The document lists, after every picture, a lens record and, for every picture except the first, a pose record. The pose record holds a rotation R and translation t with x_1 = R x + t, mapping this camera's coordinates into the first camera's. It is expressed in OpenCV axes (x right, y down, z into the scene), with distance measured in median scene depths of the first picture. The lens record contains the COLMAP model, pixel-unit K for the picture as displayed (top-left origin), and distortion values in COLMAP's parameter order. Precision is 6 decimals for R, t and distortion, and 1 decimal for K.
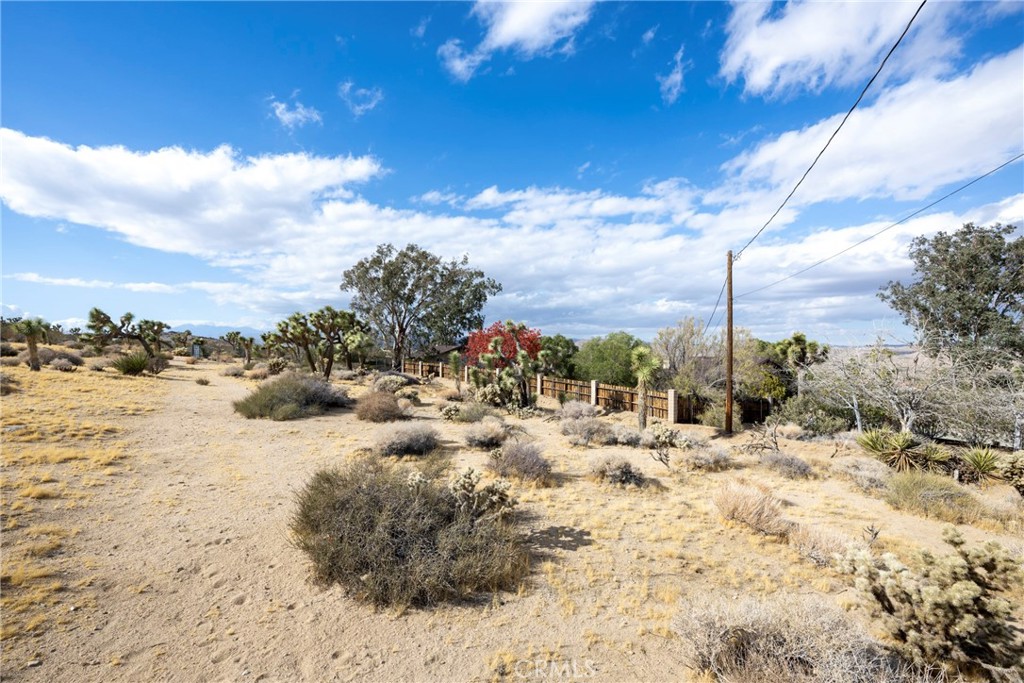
lens RADIAL K [[417.3, 0, 512.2], [0, 417.3, 341.7], [0, 0, 1]] dist [0.000354, 0.000155]
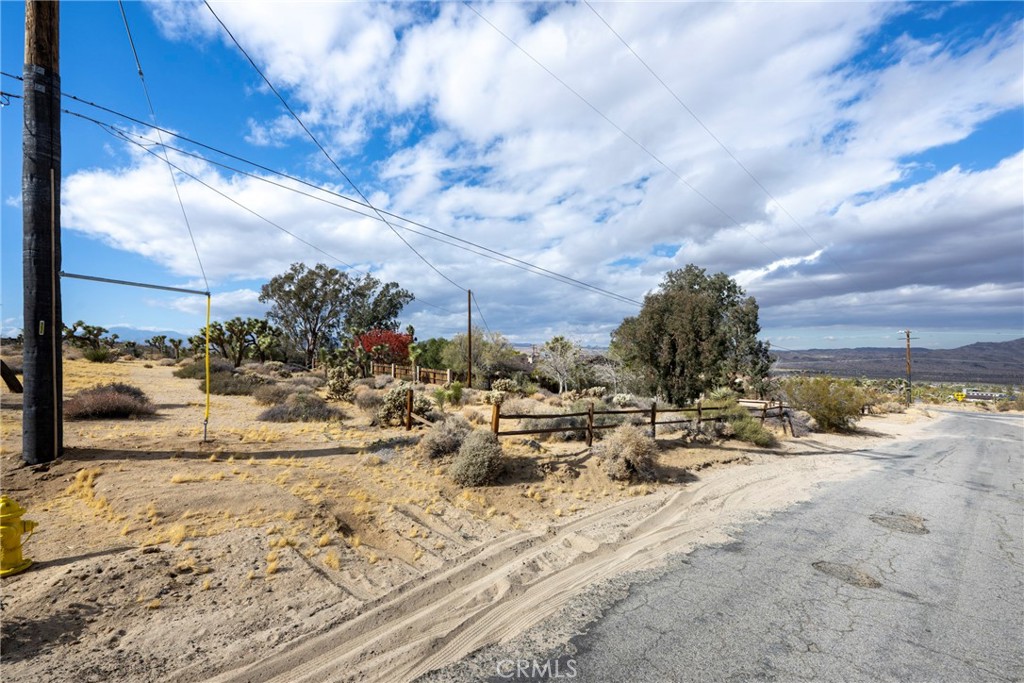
lens RADIAL K [[417.3, 0, 504.5], [0, 417.3, 346.7], [0, 0, 1]] dist [0.000354, 0.000155]
pose [[0.994128, -0.002012, 0.108192, 0.173583], [0.001946, 0.999998, 0.000716, 0.010123], [-0.108194, -0.000501, 0.994130, -0.291631]]
